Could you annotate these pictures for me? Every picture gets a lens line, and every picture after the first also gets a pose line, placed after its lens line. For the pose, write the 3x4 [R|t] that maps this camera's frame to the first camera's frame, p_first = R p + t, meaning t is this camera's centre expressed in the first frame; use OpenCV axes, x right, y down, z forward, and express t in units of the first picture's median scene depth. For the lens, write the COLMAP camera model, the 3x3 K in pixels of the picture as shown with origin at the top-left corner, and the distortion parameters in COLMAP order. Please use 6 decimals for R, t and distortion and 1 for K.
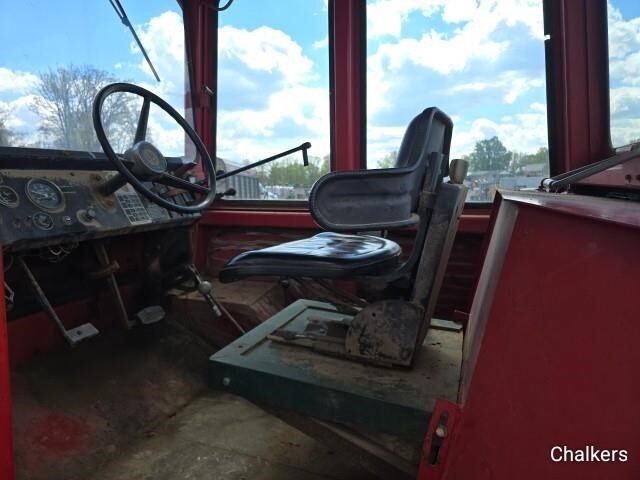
lens RADIAL K [[435.1, 0, 317.6], [0, 435.1, 240.5], [0, 0, 1]] dist [0.049203, -0.038601]
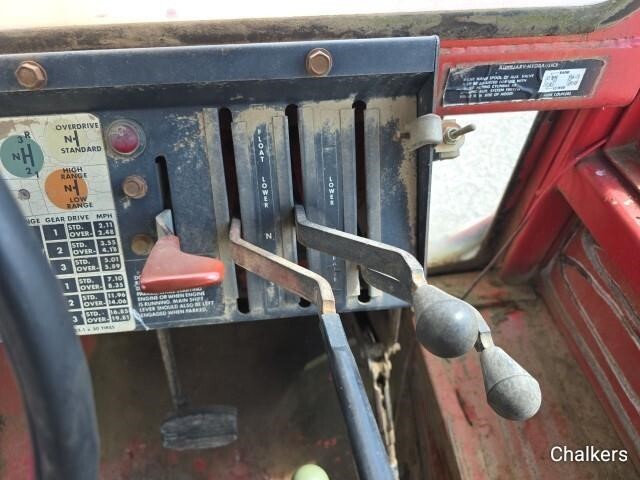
lens RADIAL K [[435.1, 0, 317.9], [0, 435.1, 243.4], [0, 0, 1]] dist [0.049203, -0.038601]
pose [[0.452492, 0.653500, -0.606786, -0.214172], [-0.121371, 0.719229, 0.684090, -0.331607], [0.883470, -0.235899, 0.404761, 1.139018]]
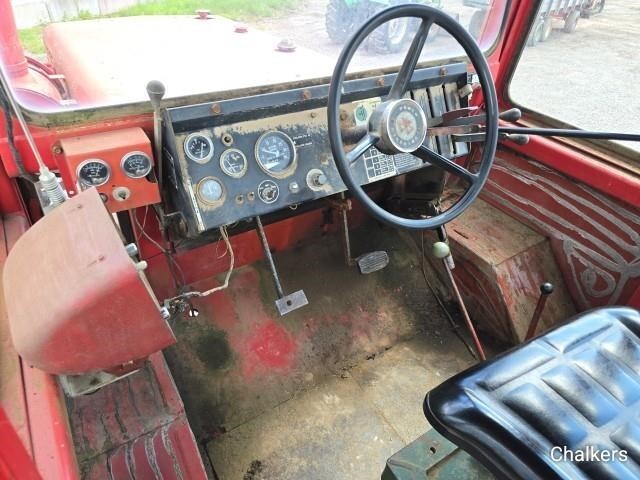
lens RADIAL K [[435.1, 0, 320.0], [0, 435.1, 240.5], [0, 0, 1]] dist [0.049203, -0.038601]
pose [[0.807981, 0.398561, -0.433954, -0.118638], [-0.141835, 0.846411, 0.513295, -0.364657], [0.571883, -0.353183, 0.740413, 0.349873]]
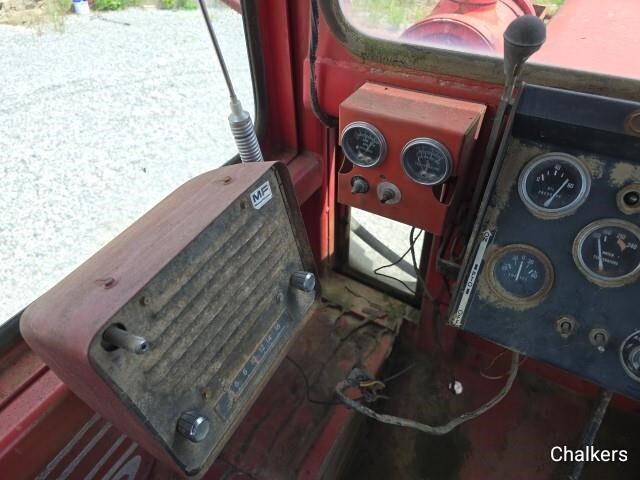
lens RADIAL K [[435.1, 0, 318.7], [0, 435.1, 234.4], [0, 0, 1]] dist [0.049203, -0.038601]
pose [[-0.142727, 0.656181, -0.740982, -0.347822], [-0.118792, 0.731879, 0.671001, -0.274410], [0.982607, 0.183793, -0.026510, 0.652017]]
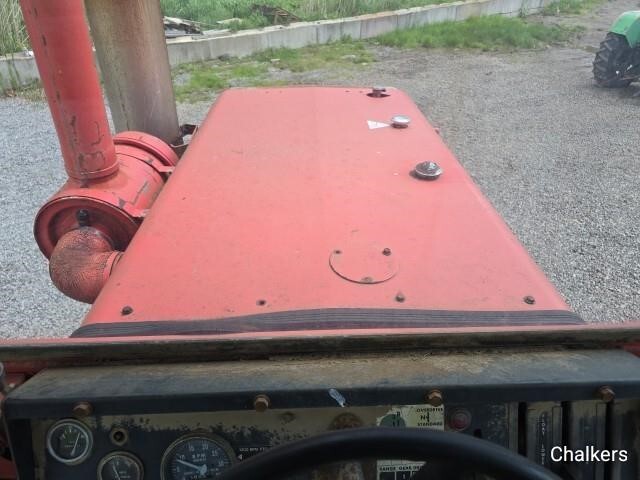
lens RADIAL K [[435.1, 0, 320.8], [0, 435.1, 236.2], [0, 0, 1]] dist [0.049203, -0.038601]
pose [[0.401722, 0.545762, -0.735366, -0.319708], [-0.133660, 0.829355, 0.542500, -0.545862], [0.905955, -0.119645, 0.406116, 0.874174]]
